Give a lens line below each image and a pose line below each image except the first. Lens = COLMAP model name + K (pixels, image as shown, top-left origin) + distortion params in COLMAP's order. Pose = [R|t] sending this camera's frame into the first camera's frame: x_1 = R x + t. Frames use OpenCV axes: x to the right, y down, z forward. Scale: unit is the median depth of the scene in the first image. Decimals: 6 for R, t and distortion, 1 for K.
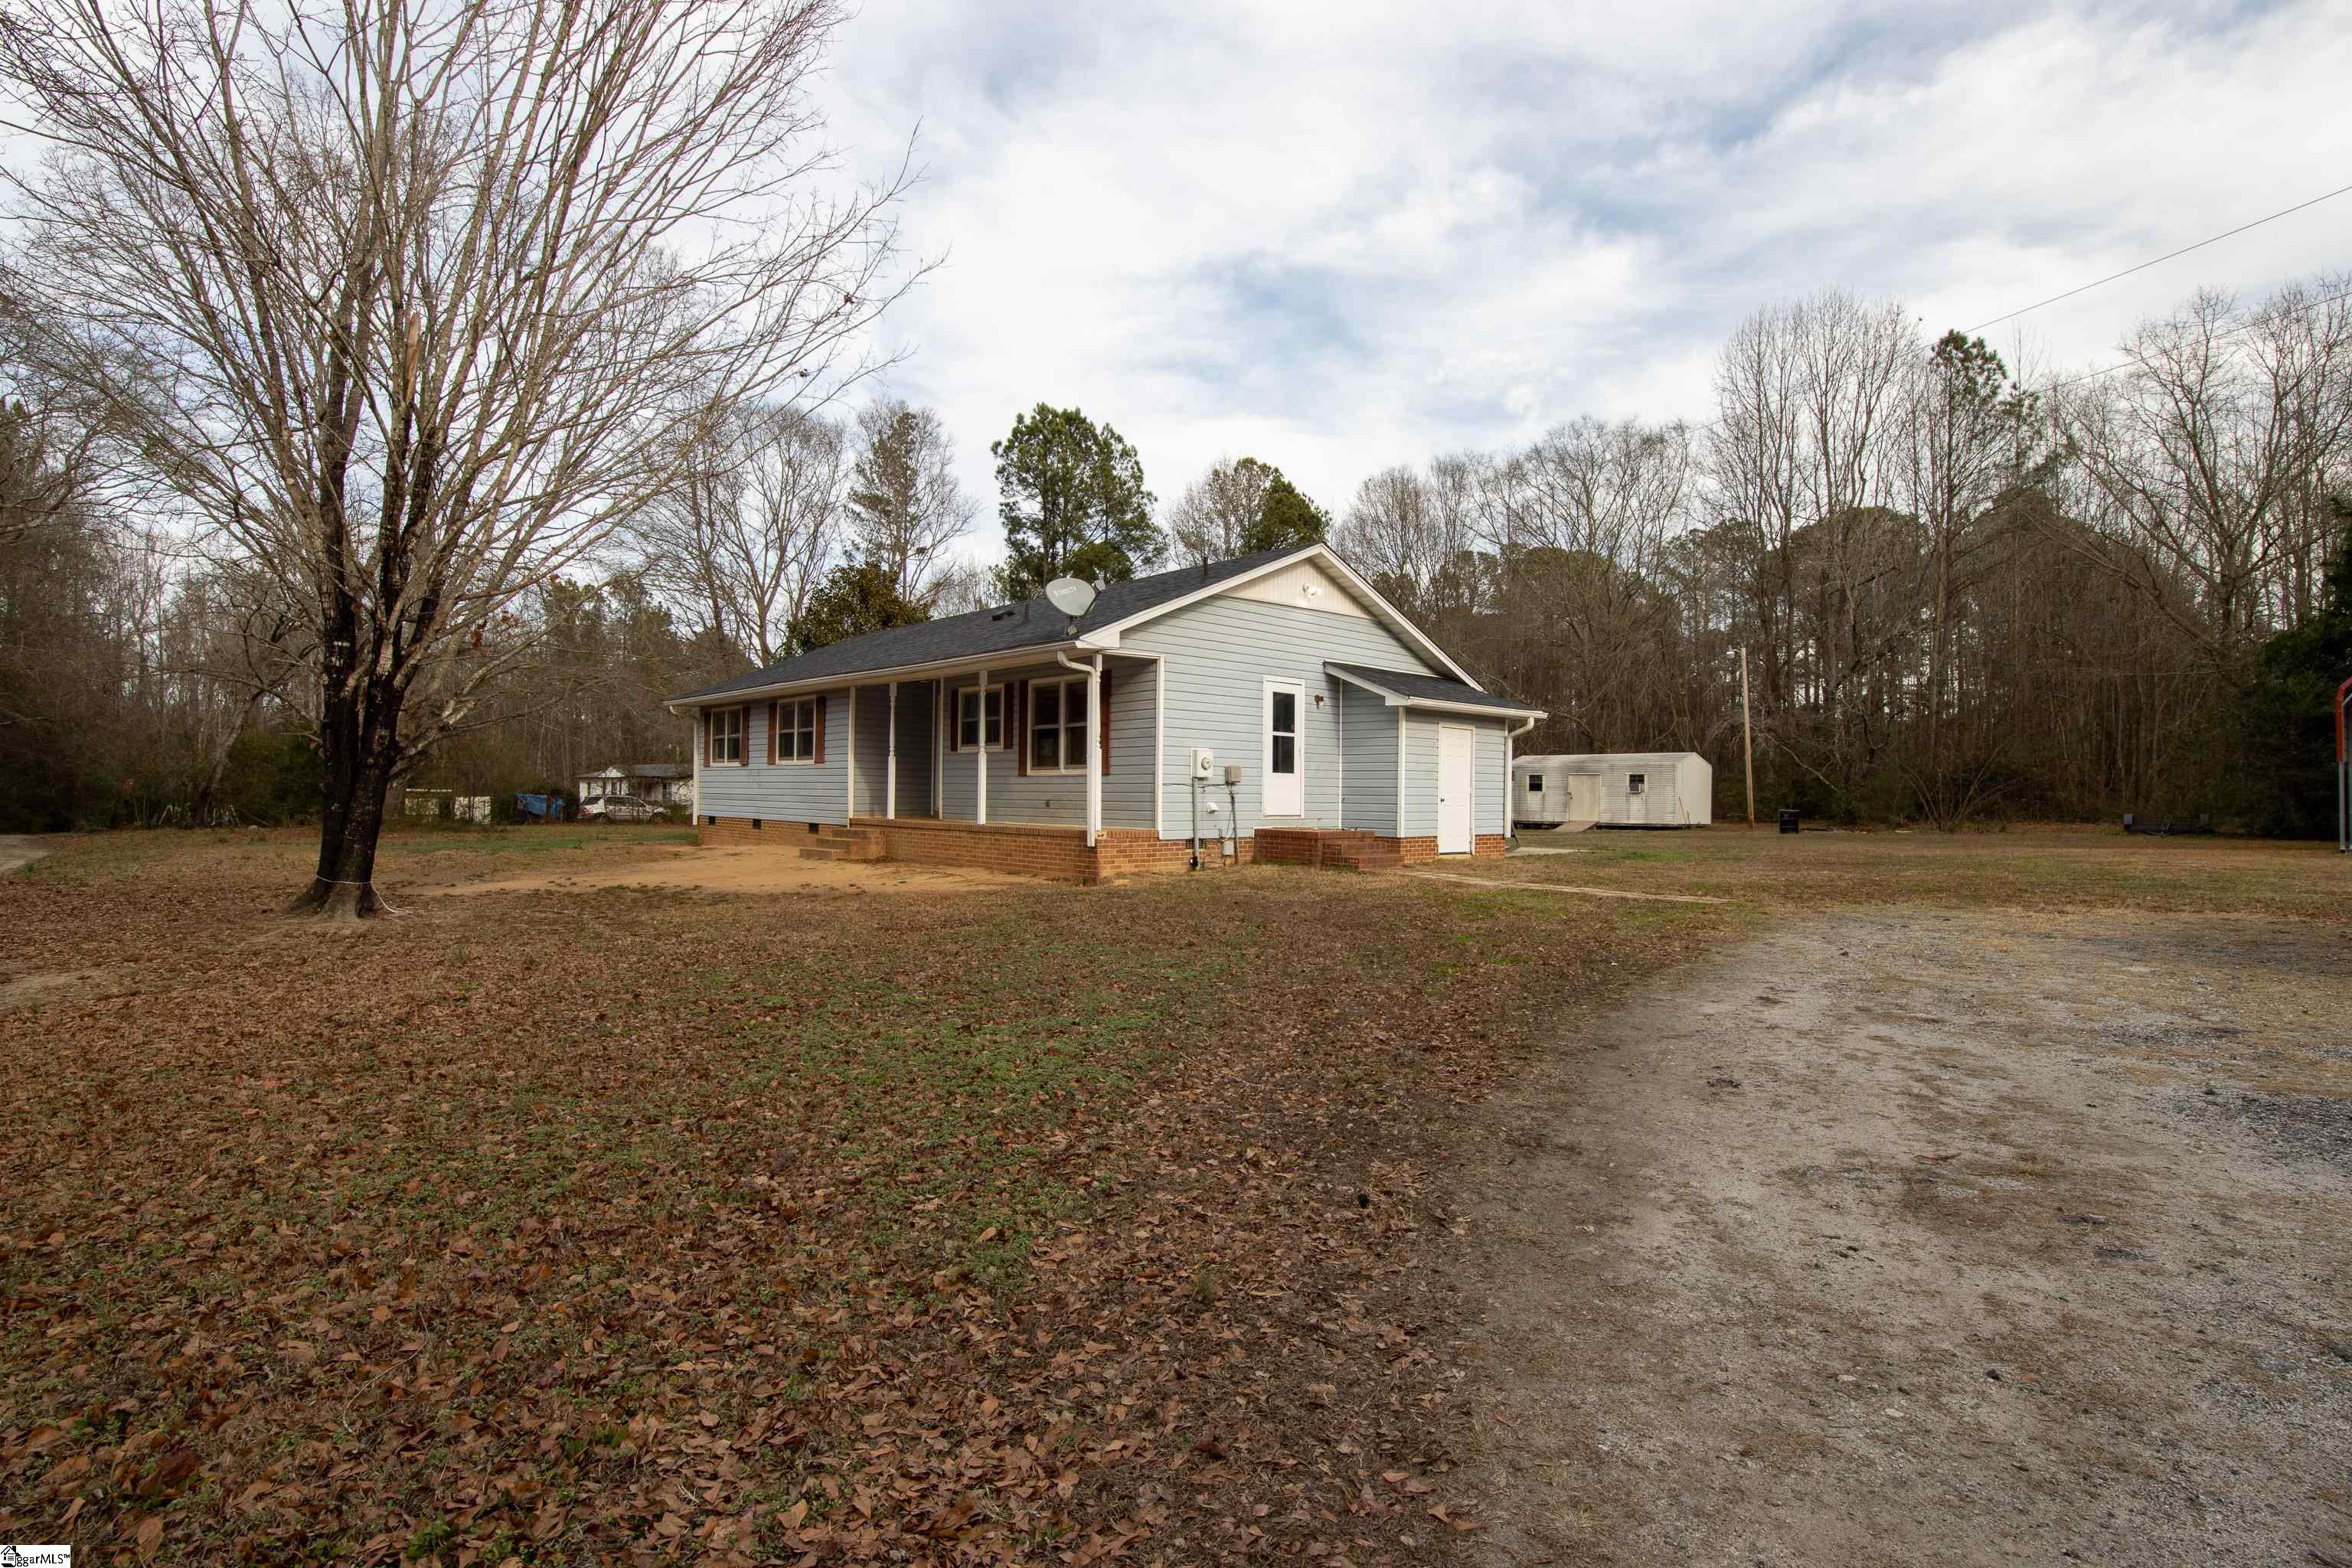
lens RADIAL K [[1081.1, 0, 1178.2], [0, 1081.1, 796.1], [0, 0, 1]] dist [-0.021966, -0.000135]
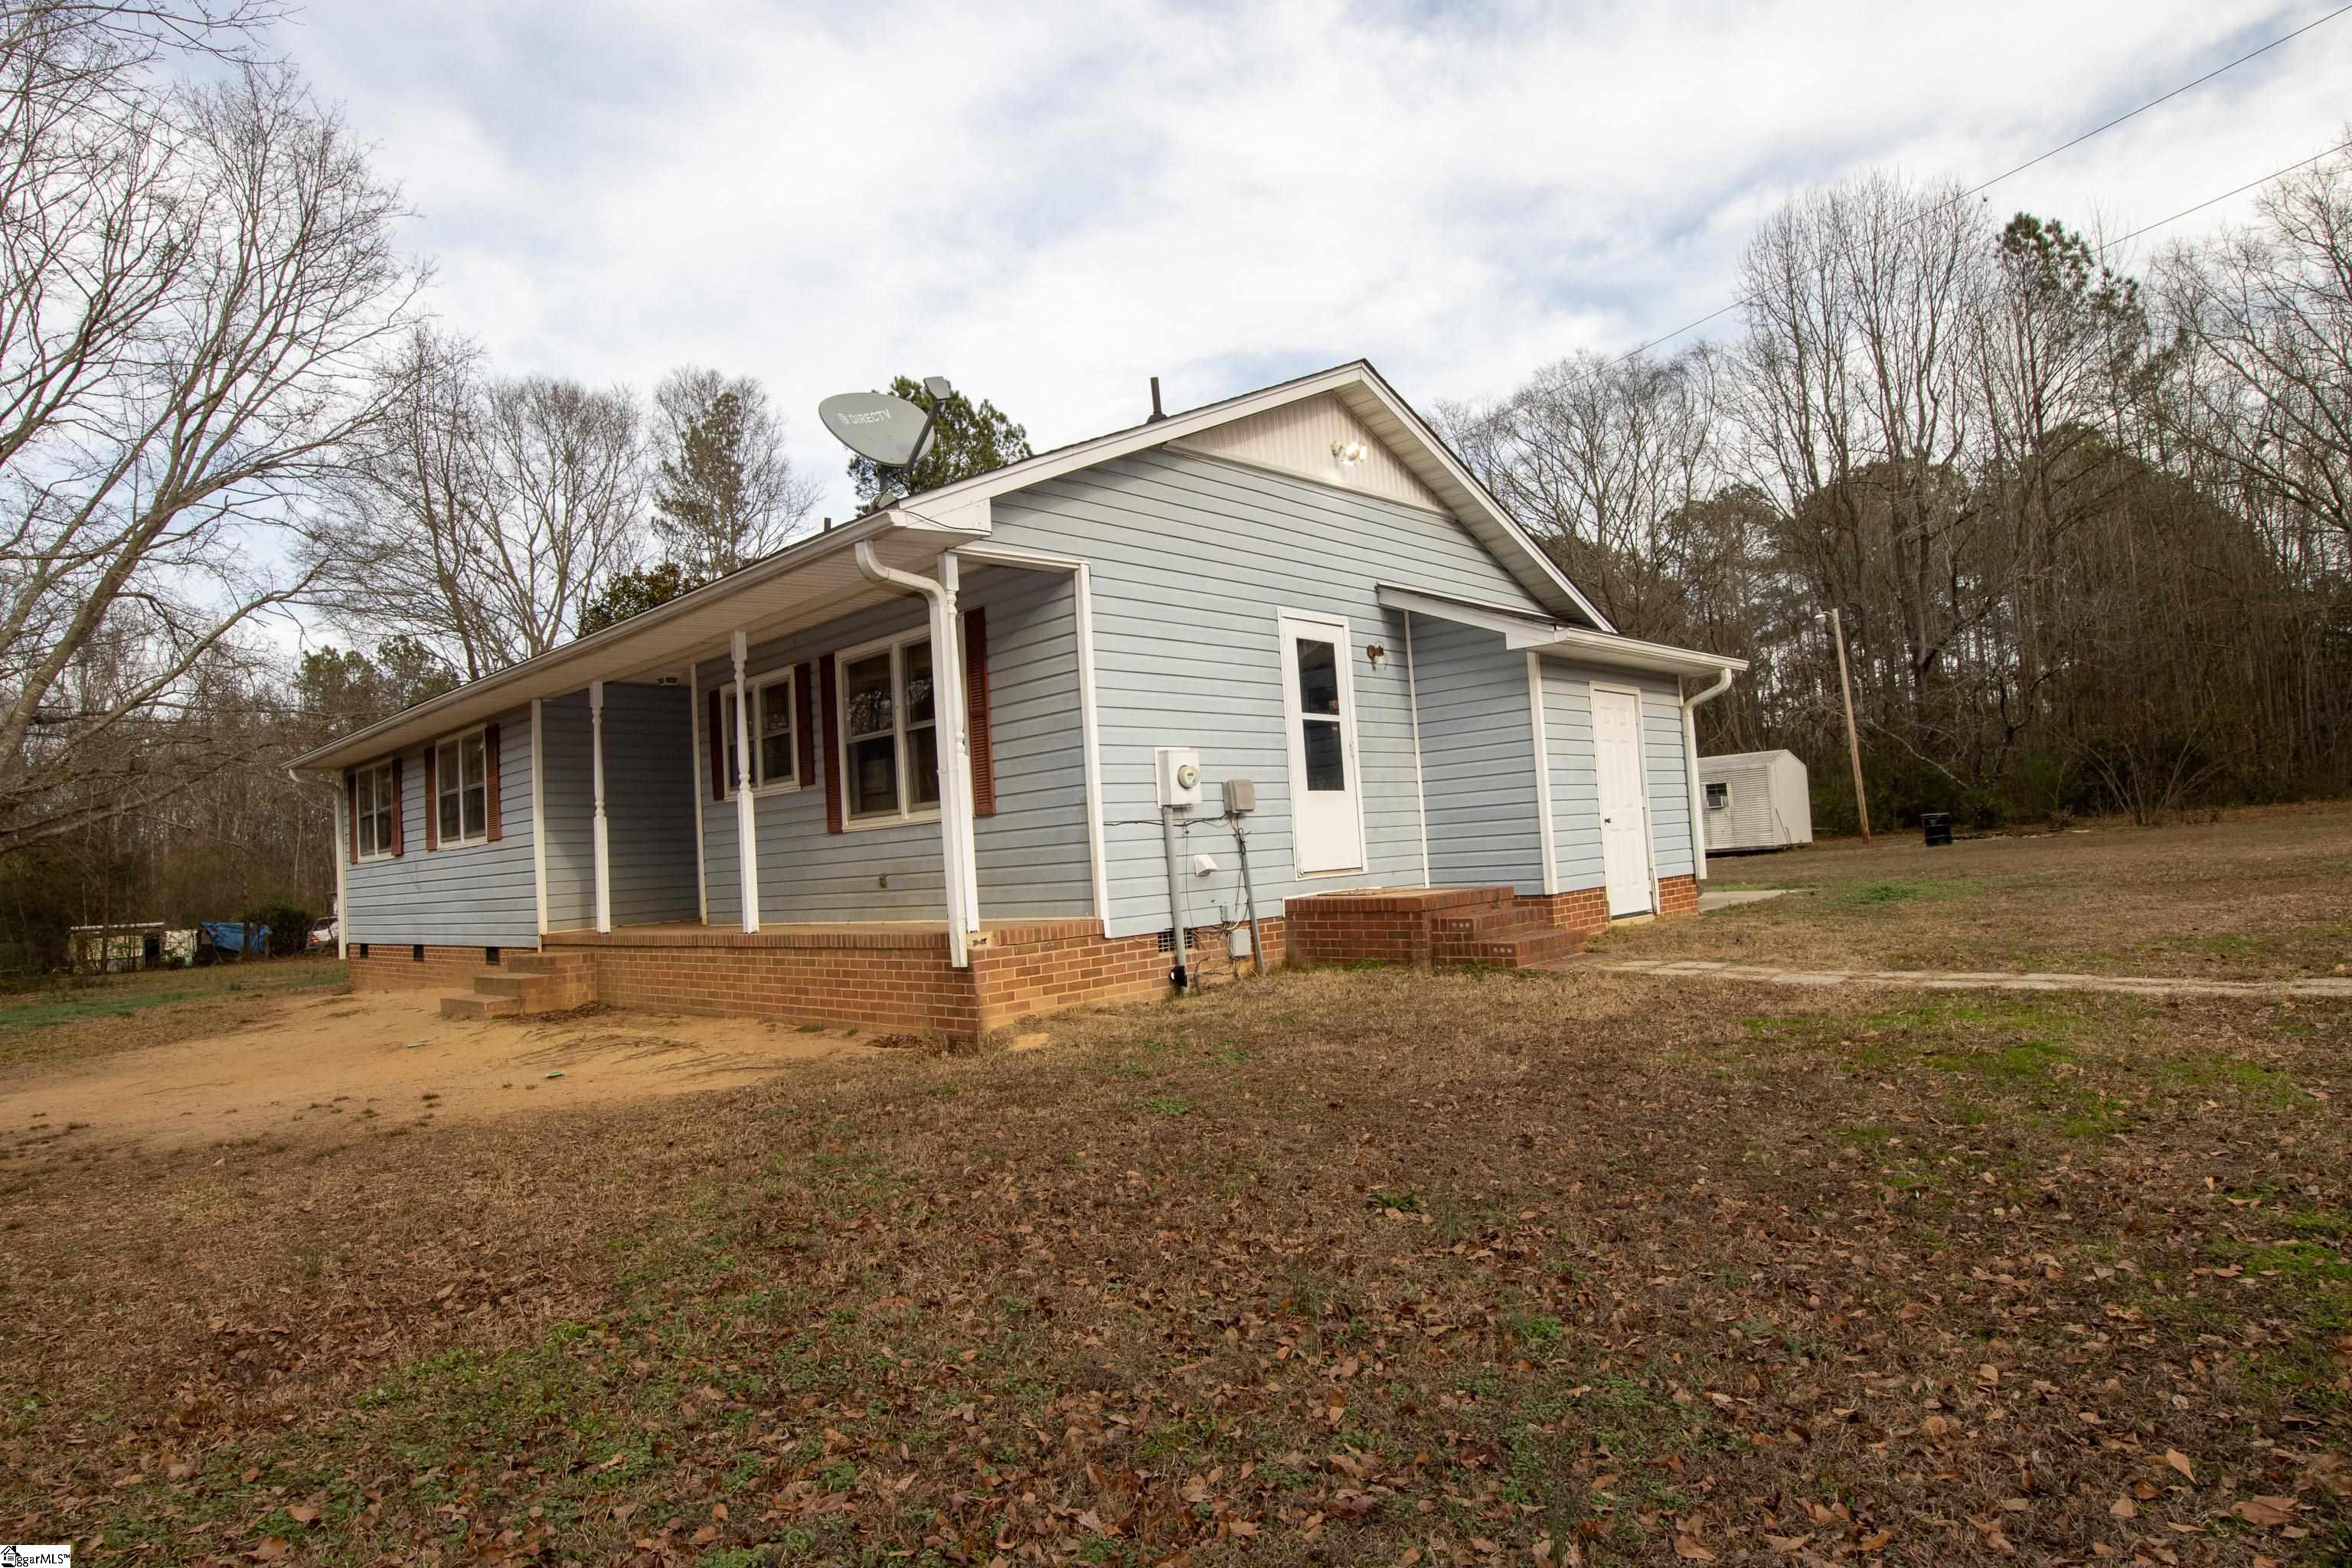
lens RADIAL K [[1292.8, 0, 1164.1], [0, 1292.8, 780.3], [0, 0, 1]] dist [-0.034339, -0.000775]
pose [[0.996138, -0.072344, 0.049750, -0.011894], [0.075252, 0.995400, -0.059301, 0.004819], [-0.045232, 0.062816, 0.997000, 0.336692]]
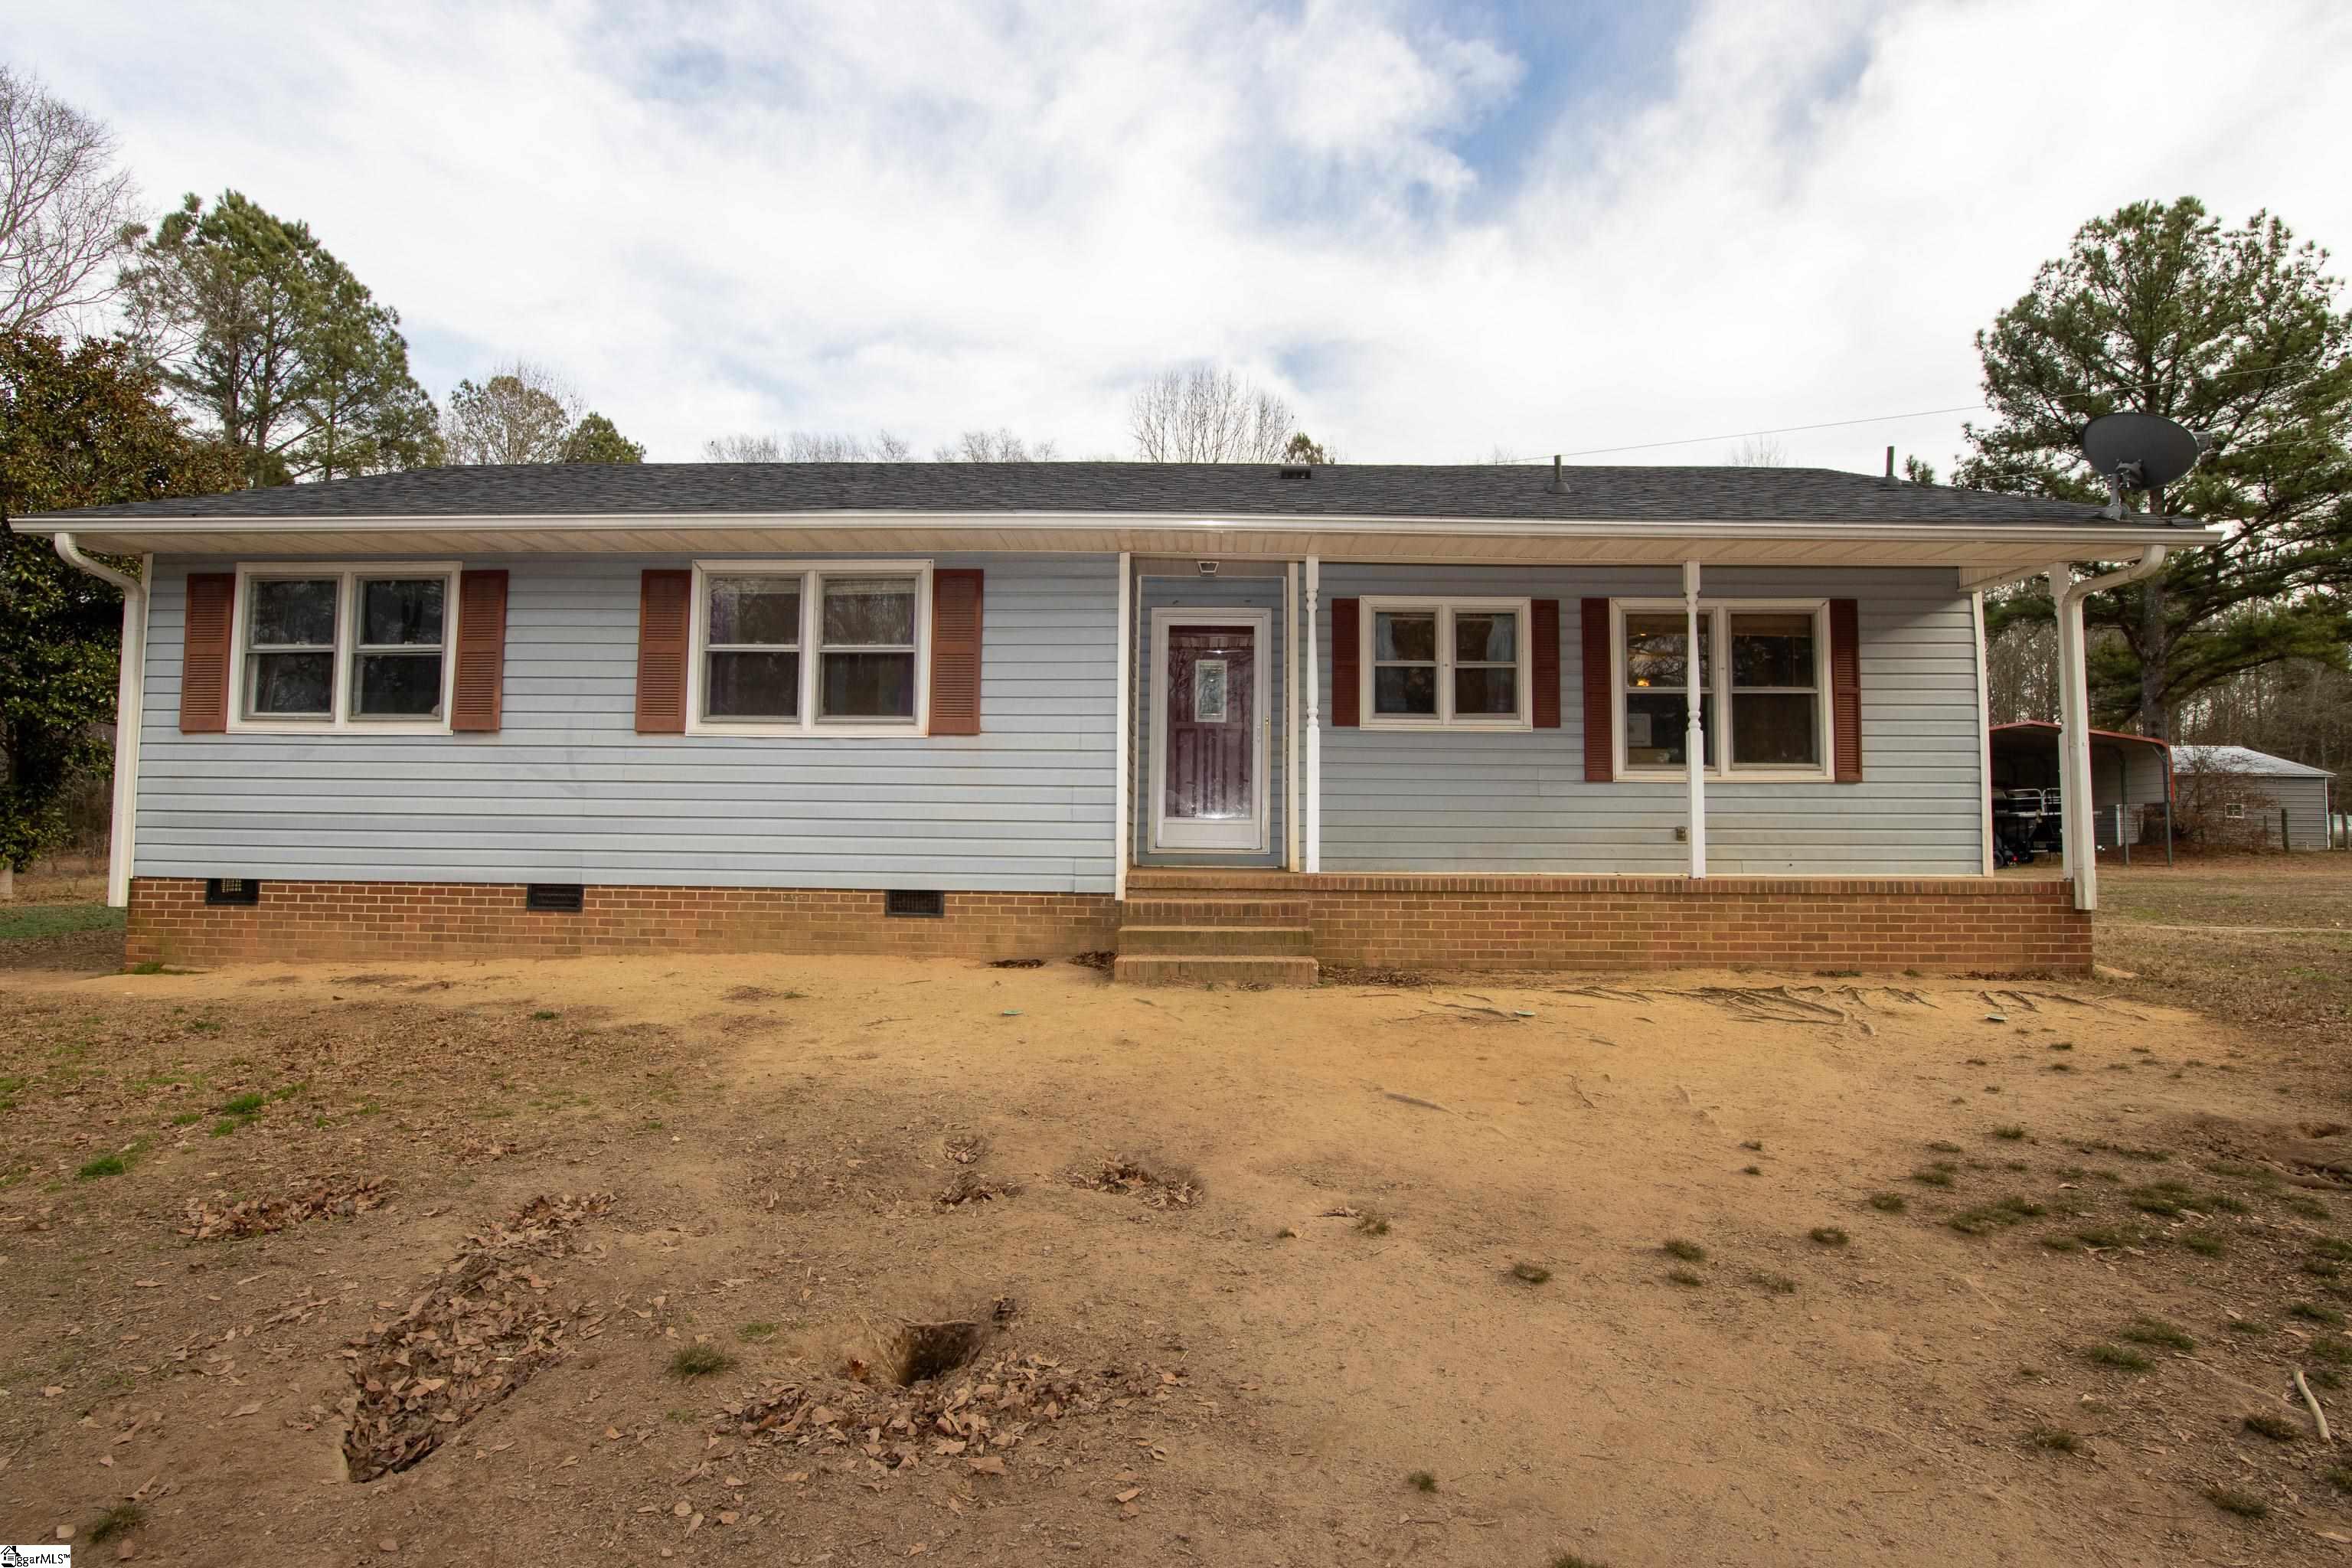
lens RADIAL K [[1081.1, 0, 1176.0], [0, 1081.1, 782.6], [0, 0, 1]] dist [-0.021966, -0.000135]
pose [[0.704448, 0.032704, 0.709002, -0.608829], [-0.002094, 0.999029, -0.044002, 0.004782], [-0.709753, 0.029512, 0.703833, 0.728510]]
